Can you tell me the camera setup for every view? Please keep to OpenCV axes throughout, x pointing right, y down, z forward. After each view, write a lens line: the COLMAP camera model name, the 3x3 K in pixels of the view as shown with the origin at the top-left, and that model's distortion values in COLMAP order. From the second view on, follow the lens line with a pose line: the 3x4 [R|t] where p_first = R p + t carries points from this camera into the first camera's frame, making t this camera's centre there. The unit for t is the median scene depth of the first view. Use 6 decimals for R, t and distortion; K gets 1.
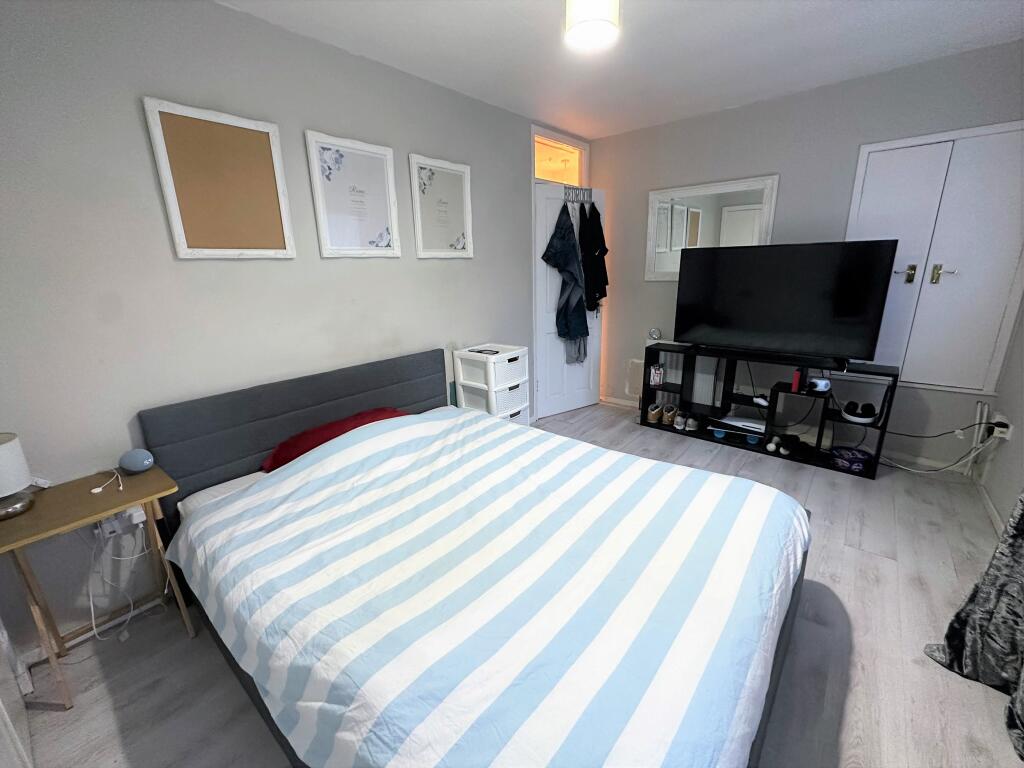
lens RADIAL K [[417.7, 0, 514.5], [0, 417.7, 379.9], [0, 0, 1]] dist [-0.003110, -0.000259]
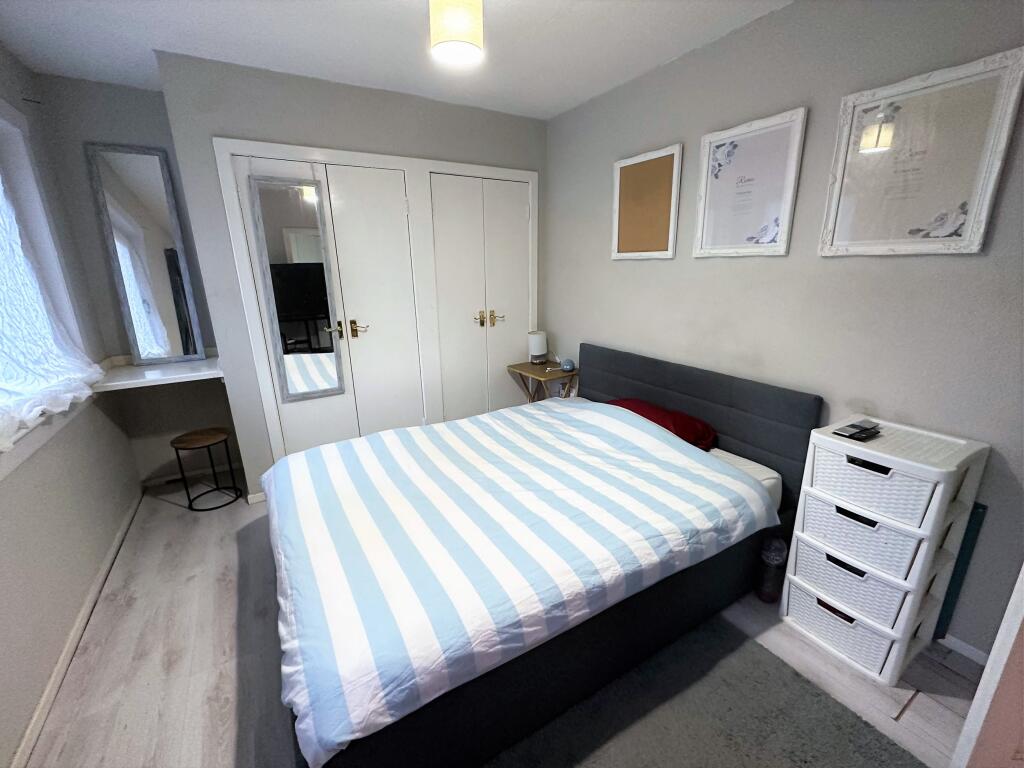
lens RADIAL K [[417.7, 0, 516.7], [0, 417.7, 381.6], [0, 0, 1]] dist [-0.003110, -0.000259]
pose [[-0.300151, 0.269318, -0.915083, 0.718845], [-0.252562, 0.902642, 0.348498, -0.268407], [0.919849, 0.335717, -0.202909, 0.921413]]
